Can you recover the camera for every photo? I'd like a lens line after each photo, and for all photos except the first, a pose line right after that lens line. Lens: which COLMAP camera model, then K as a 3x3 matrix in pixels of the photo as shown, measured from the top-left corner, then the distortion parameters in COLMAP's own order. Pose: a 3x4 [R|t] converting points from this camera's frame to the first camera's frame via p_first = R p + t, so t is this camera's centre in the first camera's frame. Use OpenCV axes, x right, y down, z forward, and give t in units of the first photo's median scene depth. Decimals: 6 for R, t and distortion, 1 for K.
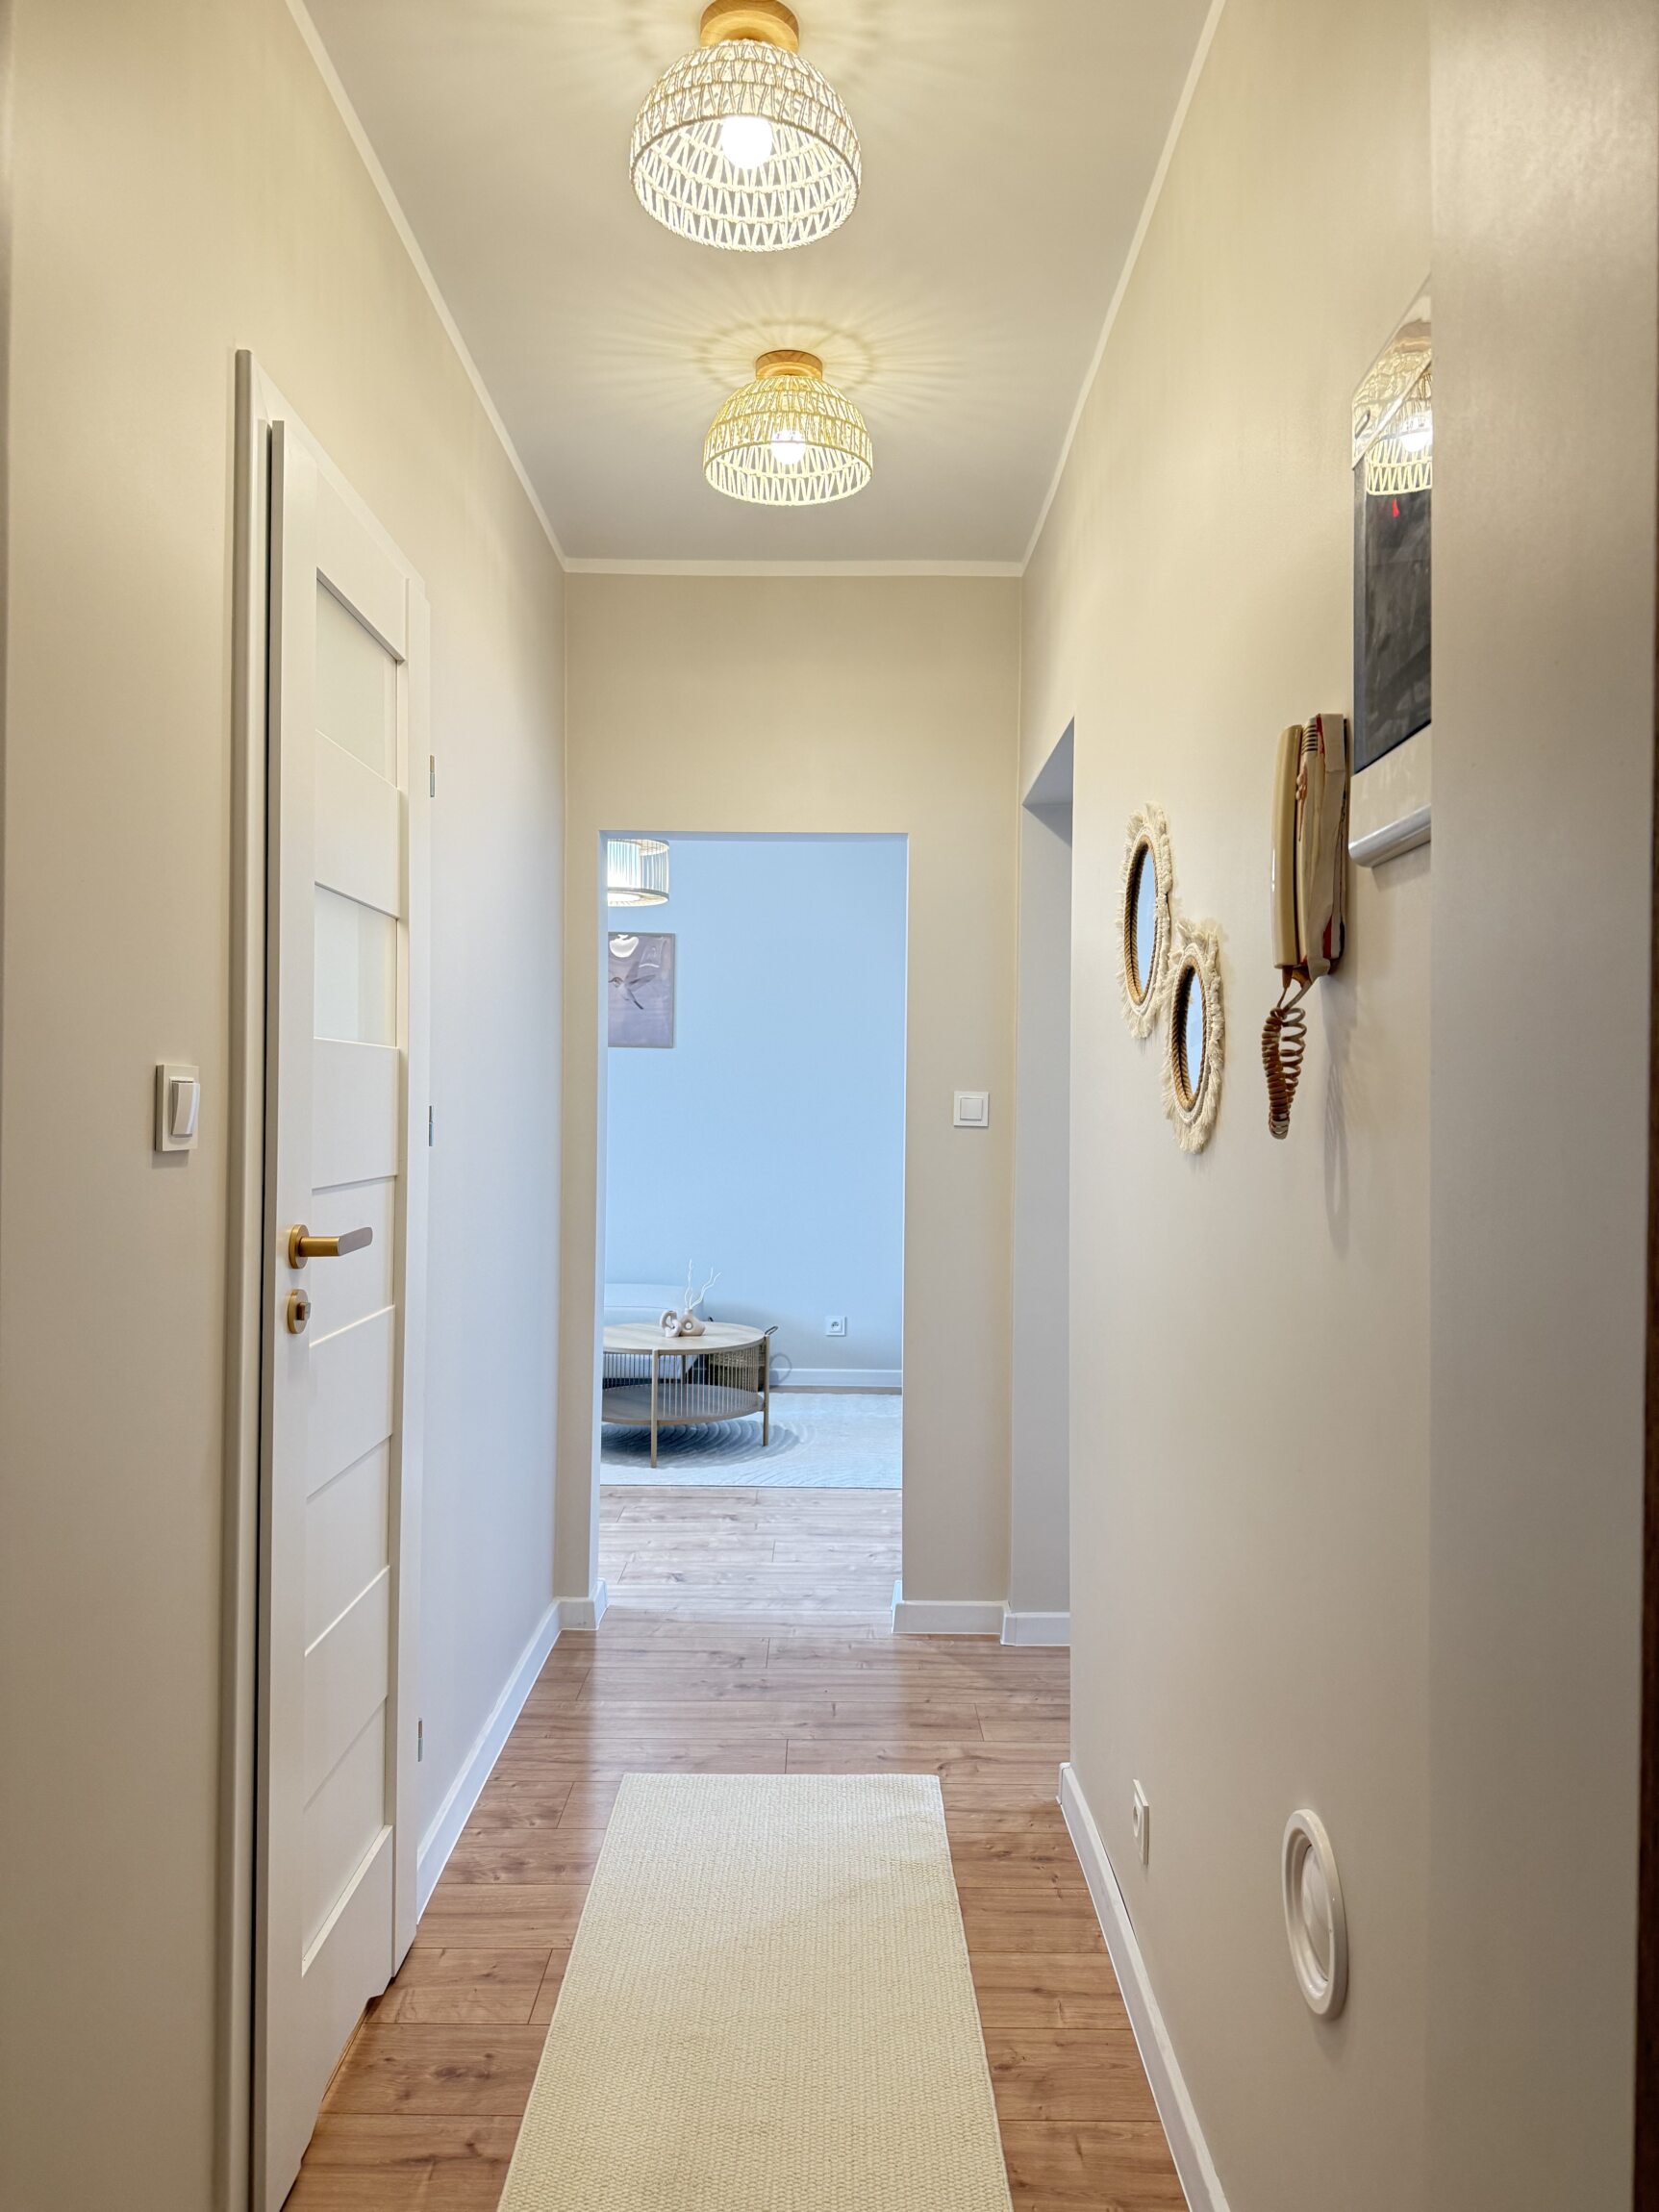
lens RADIAL K [[1548.6, 0, 829.5], [0, 1548.6, 1106.0], [0, 0, 1]] dist [0.083173, -0.163731]
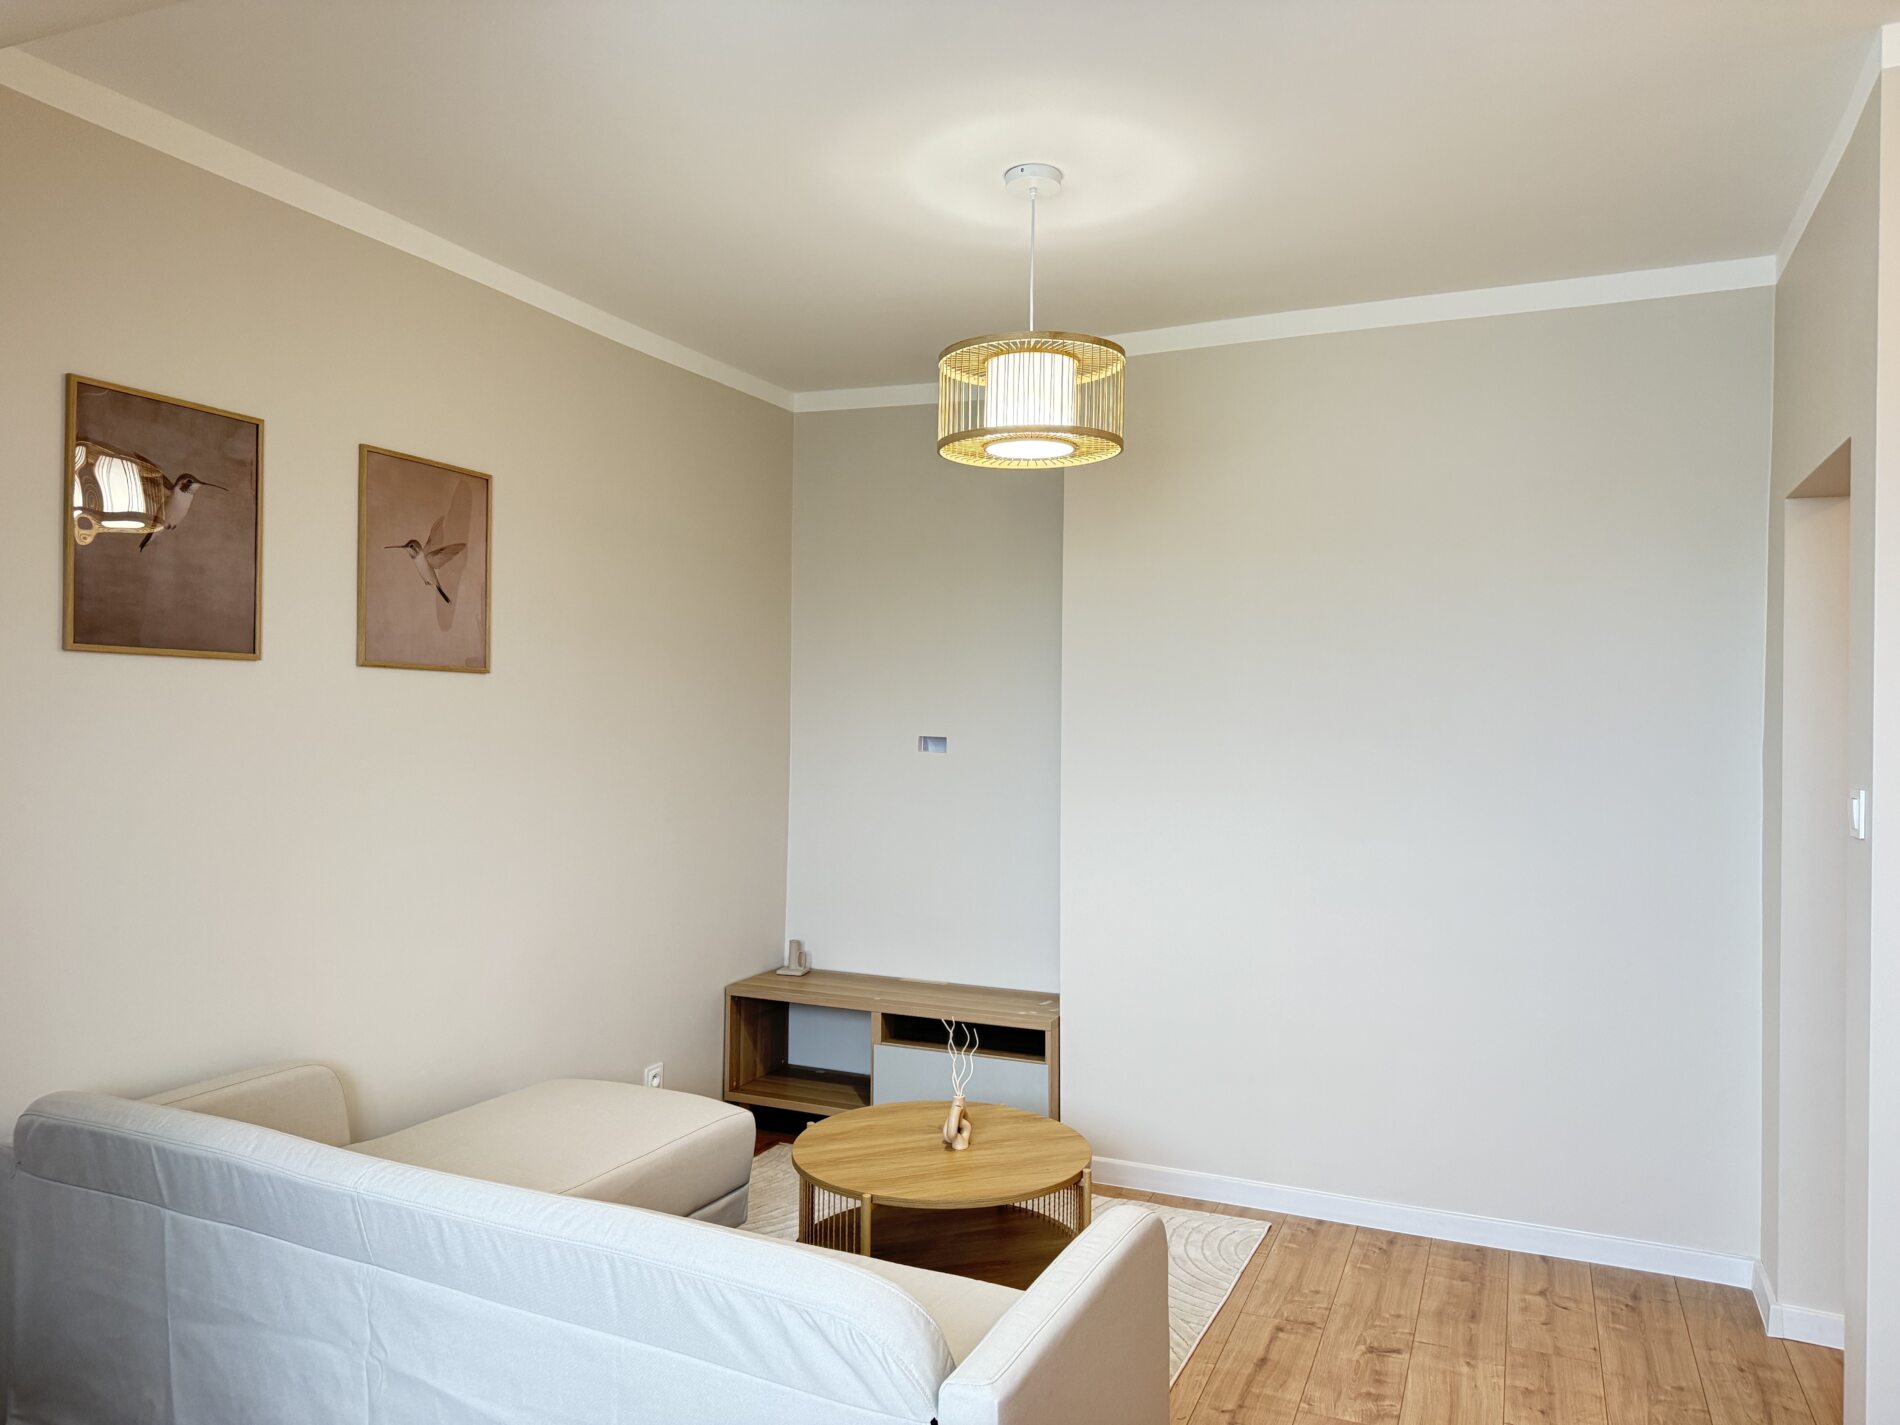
lens RADIAL K [[1359.8, 0, 942.0], [0, 1359.8, 681.8], [0, 0, 1]] dist [0.005323, -0.021158]
pose [[0.391695, 0.008662, 0.920054, -0.889203], [-0.009713, 0.999939, -0.005279, -0.057833], [-0.920044, -0.006869, 0.391755, 1.131966]]
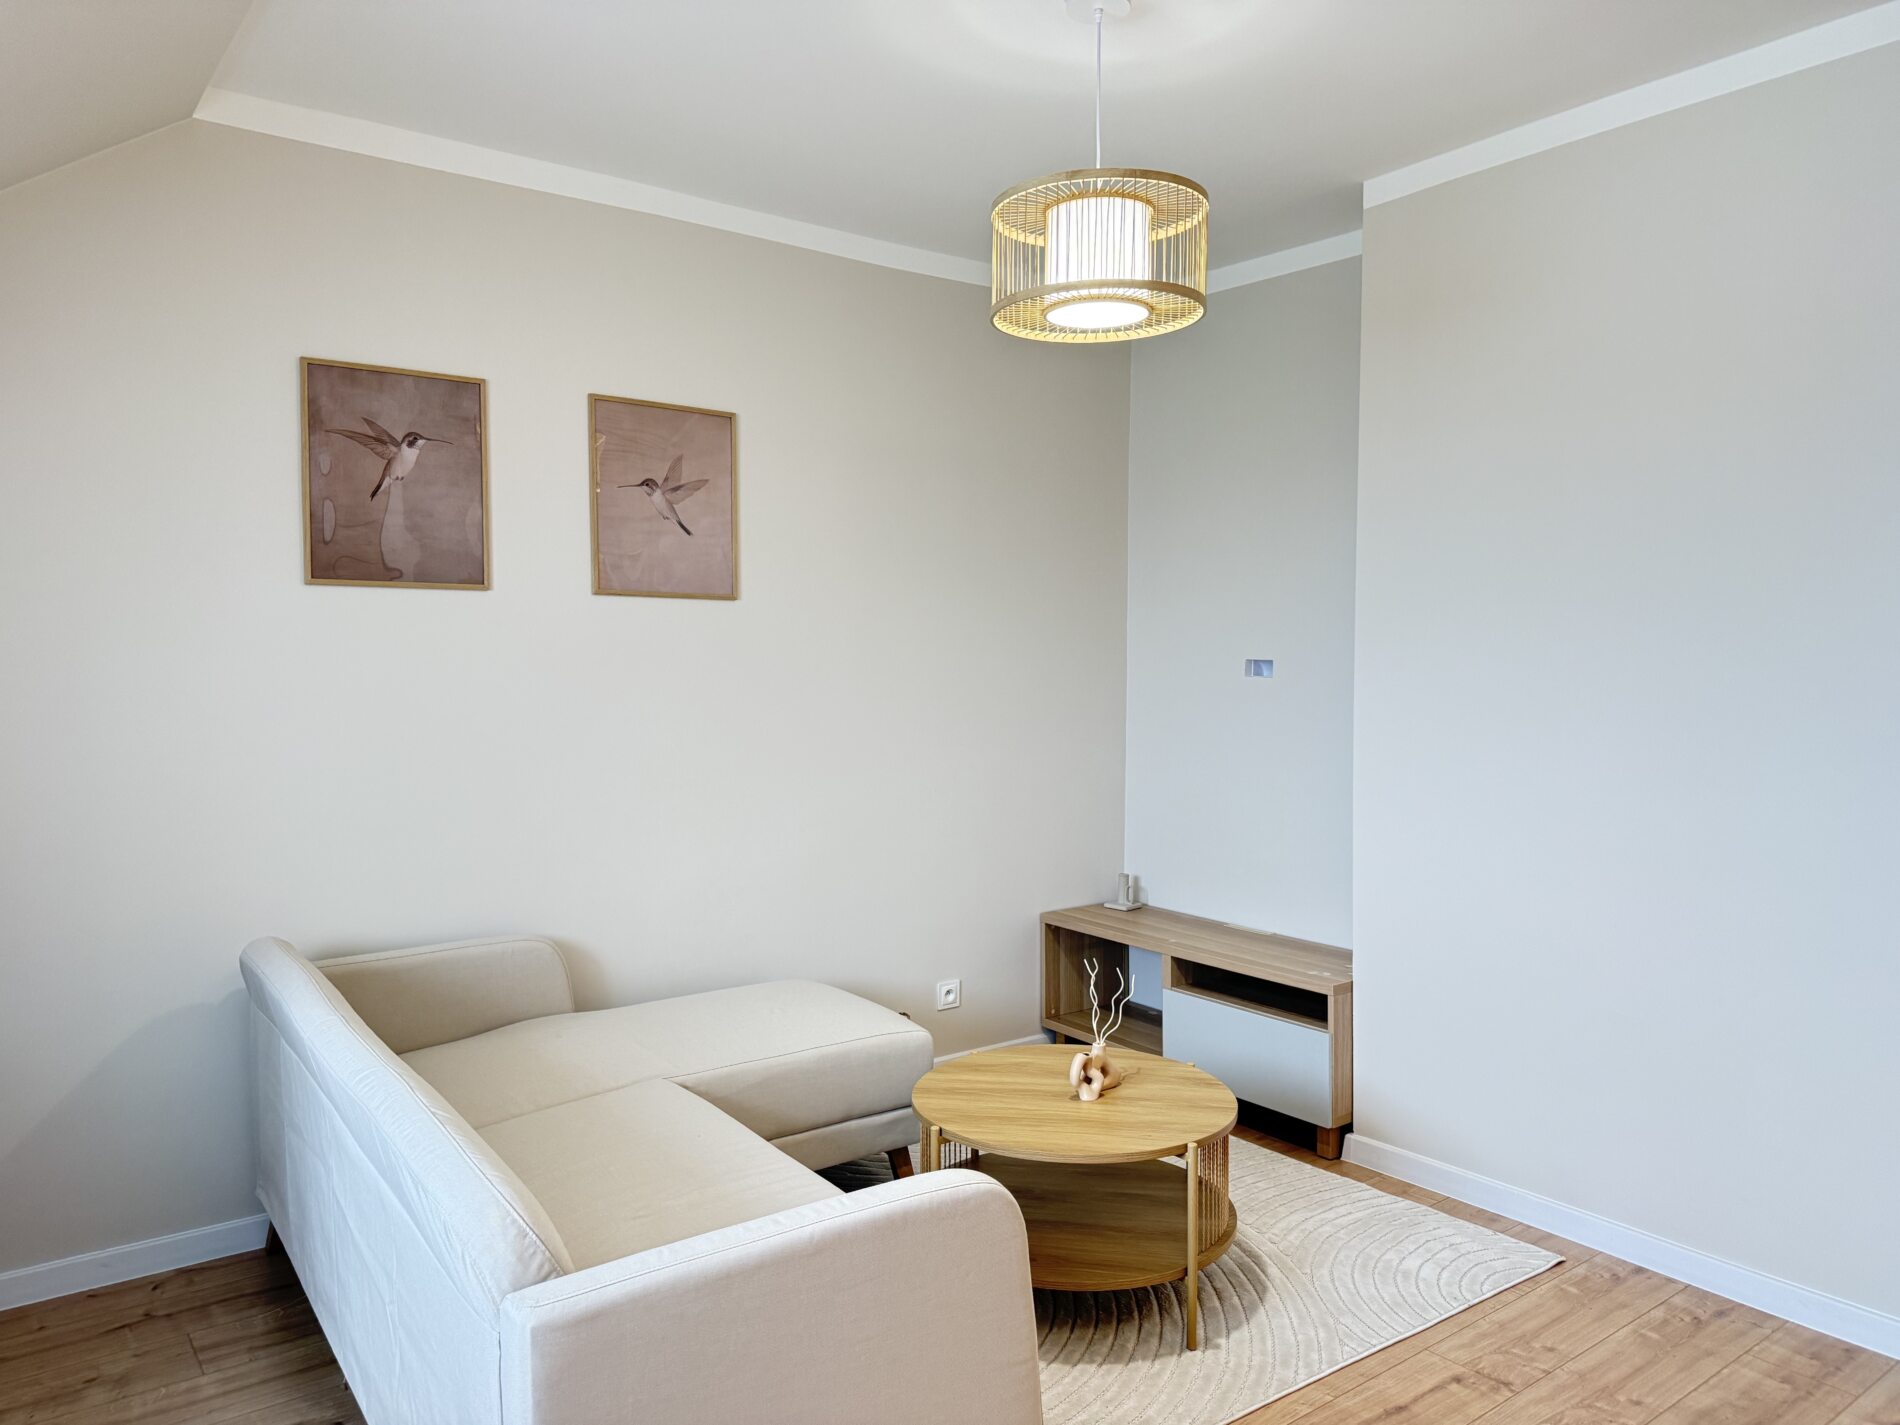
lens RADIAL K [[1344.5, 0, 947.3], [0, 1344.5, 712.3], [0, 0, 1]] dist [0.039224, -0.054690]
pose [[0.791075, -0.041977, 0.610277, -0.647014], [0.007677, 0.998245, 0.058712, -0.041057], [-0.611671, -0.041761, 0.790009, 0.912341]]
